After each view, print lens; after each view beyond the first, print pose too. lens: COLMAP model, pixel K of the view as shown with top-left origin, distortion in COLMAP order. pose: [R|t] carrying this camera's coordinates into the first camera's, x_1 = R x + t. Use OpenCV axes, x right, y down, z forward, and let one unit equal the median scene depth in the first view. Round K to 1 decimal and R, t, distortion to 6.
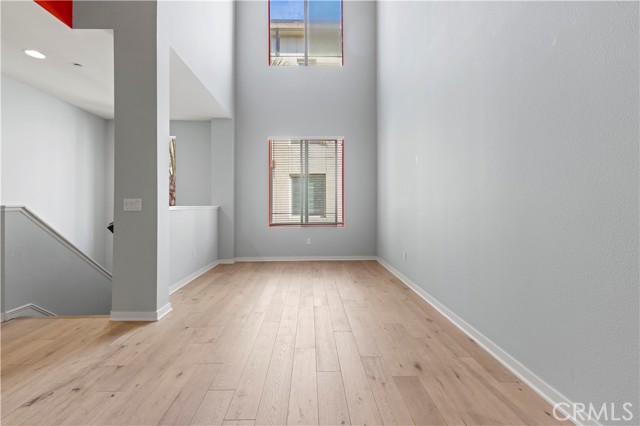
lens RADIAL K [[287.1, 0, 317.5], [0, 287.1, 212.6], [0, 0, 1]] dist [0.006185, -0.001083]
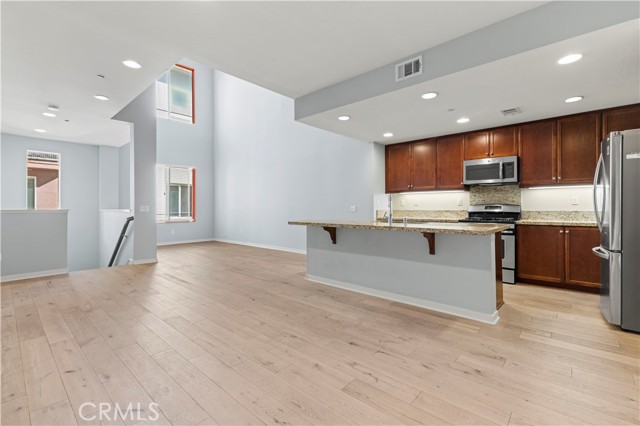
lens RADIAL K [[287.1, 0, 318.5], [0, 287.1, 207.0], [0, 0, 1]] dist [0.006185, -0.001083]
pose [[0.692143, 0.003530, 0.721752, -1.297576], [0.019989, 0.999511, -0.024057, 0.037986], [-0.721483, 0.031077, 0.691734, -1.393138]]
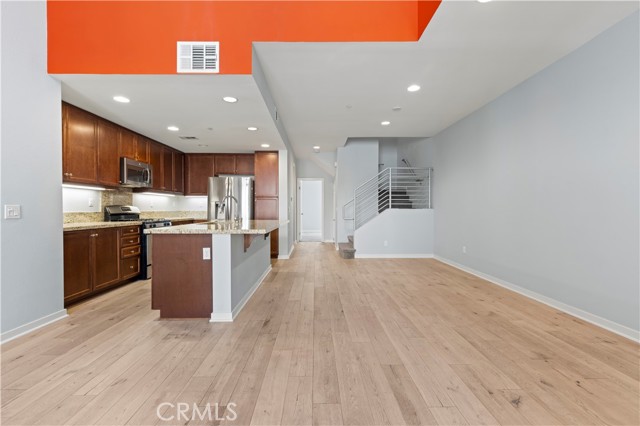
lens RADIAL K [[287.1, 0, 319.3], [0, 287.1, 211.5], [0, 0, 1]] dist [0.006185, -0.001083]
pose [[-0.999930, 0.000863, 0.011838, -0.489826], [0.001298, 0.999321, 0.036813, -0.028251], [-0.011798, 0.036826, -0.999252, 0.857605]]
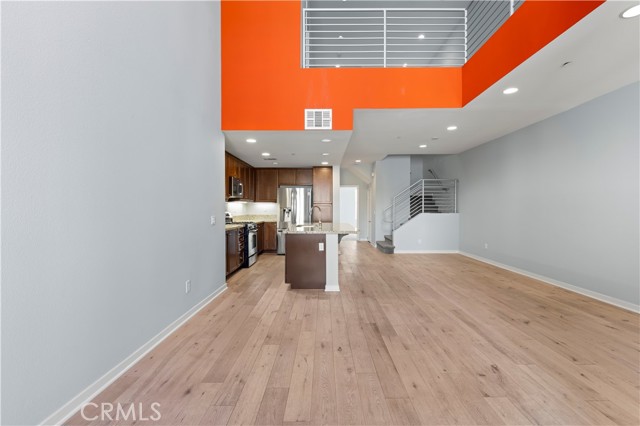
lens RADIAL K [[287.1, 0, 324.0], [0, 287.1, 212.7], [0, 0, 1]] dist [0.006185, -0.001083]
pose [[-0.999662, 0.001182, 0.025974, -0.112237], [0.002306, 0.999059, 0.043308, -0.097363], [-0.025898, 0.043353, -0.998724, 1.420096]]
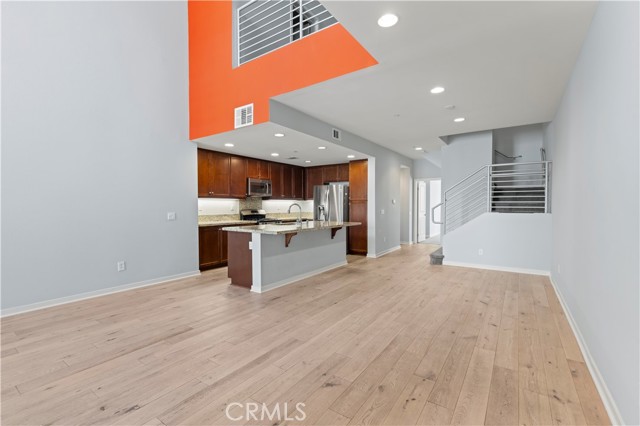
lens RADIAL K [[287.1, 0, 320.0], [0, 287.1, 211.2], [0, 0, 1]] dist [0.006185, -0.001083]
pose [[-0.806047, -0.008427, 0.591792, -1.318174], [0.019451, 0.998981, 0.040717, -0.081741], [-0.591532, 0.044331, -0.805062, 0.850562]]
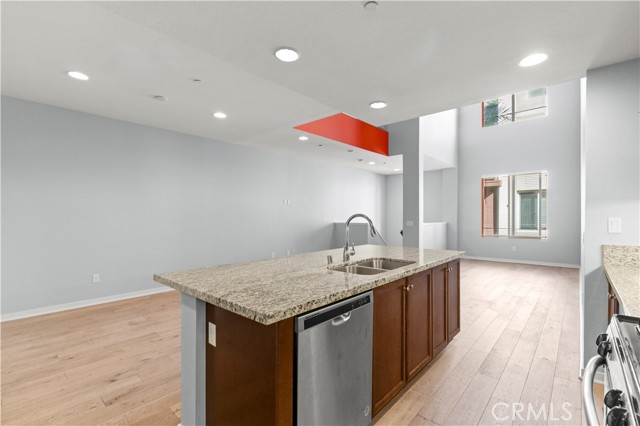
lens RADIAL K [[287.1, 0, 317.8], [0, 287.1, 215.0], [0, 0, 1]] dist [0.006185, -0.001083]
pose [[0.720088, -0.004077, -0.693871, 0.522371], [-0.015787, 0.999628, -0.022256, -0.032664], [0.693703, 0.026980, 0.719755, -1.372600]]
